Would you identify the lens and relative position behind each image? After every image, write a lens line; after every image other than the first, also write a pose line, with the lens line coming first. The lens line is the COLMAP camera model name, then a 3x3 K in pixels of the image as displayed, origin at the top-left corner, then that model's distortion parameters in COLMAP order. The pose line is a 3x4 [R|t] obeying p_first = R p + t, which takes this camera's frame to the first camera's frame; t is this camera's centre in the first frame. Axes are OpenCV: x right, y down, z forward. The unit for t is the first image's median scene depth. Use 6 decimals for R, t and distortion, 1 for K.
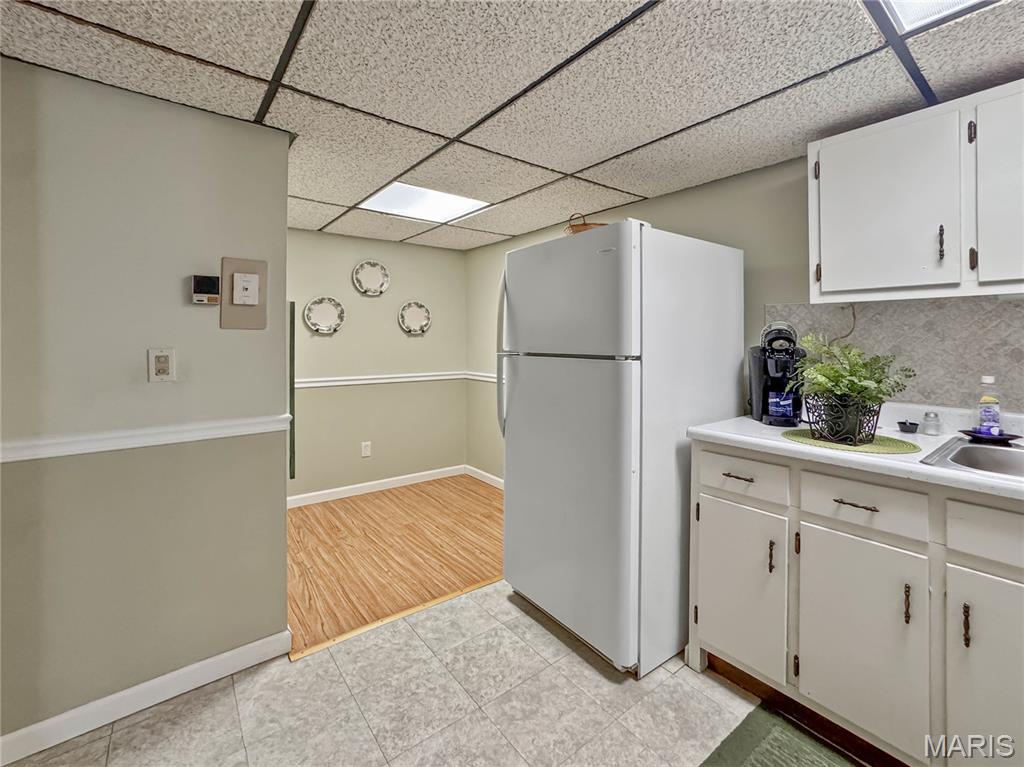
lens RADIAL K [[445.4, 0, 526.8], [0, 445.4, 331.1], [0, 0, 1]] dist [-0.000845, 0.001576]
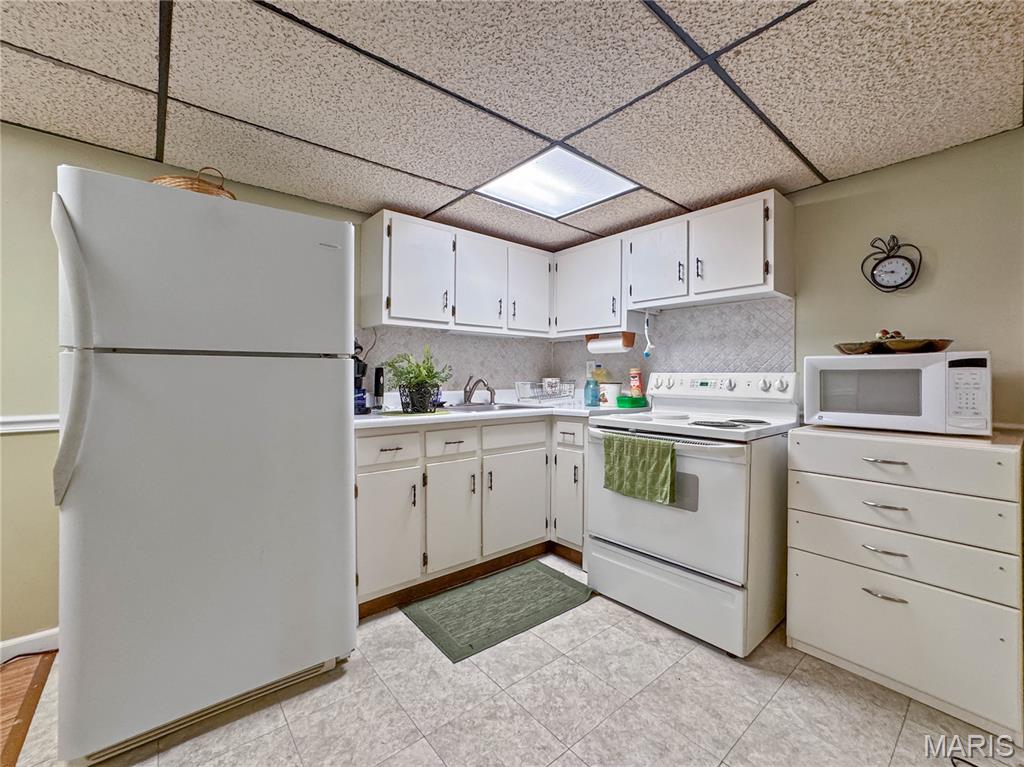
lens RADIAL K [[445.4, 0, 512.6], [0, 445.4, 378.0], [0, 0, 1]] dist [-0.000845, 0.001576]
pose [[-0.009957, -0.007504, 0.999922, -0.825074], [-0.017885, 0.999813, 0.007325, 0.098695], [-0.999790, -0.017811, -0.010089, 0.643569]]
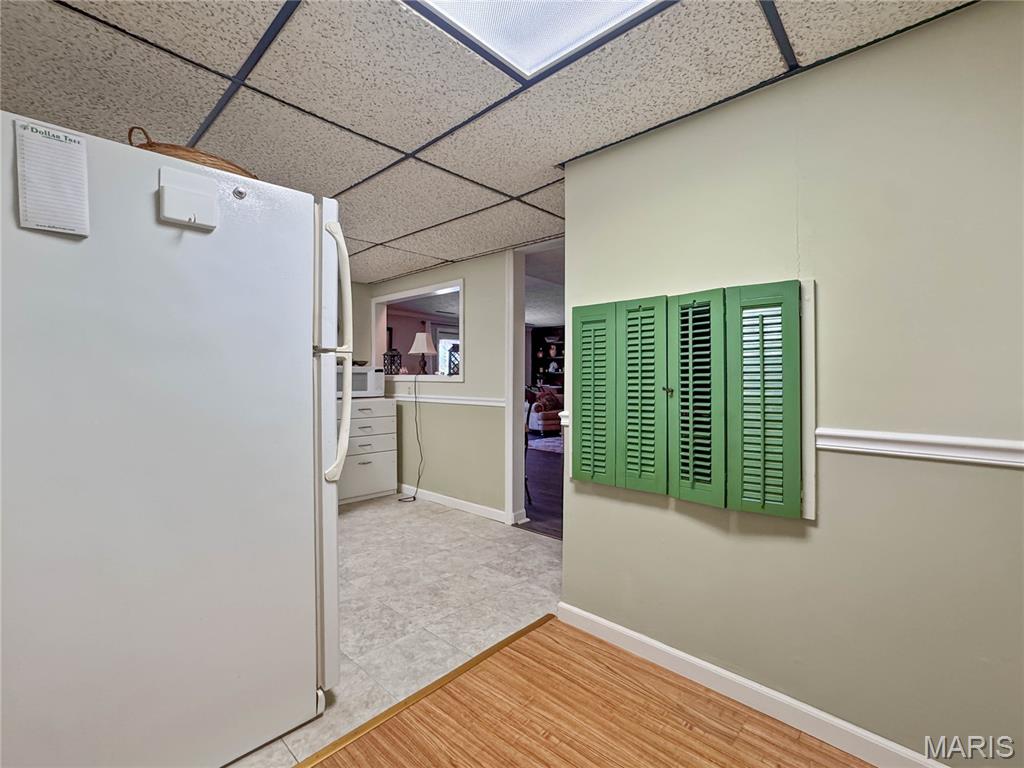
lens RADIAL K [[445.4, 0, 515.9], [0, 445.4, 383.9], [0, 0, 1]] dist [-0.000845, 0.001576]
pose [[-0.986148, -0.000703, -0.165868, -0.274026], [0.001696, 0.999896, -0.014320, 0.171451], [0.165860, -0.014403, -0.986044, 2.330008]]
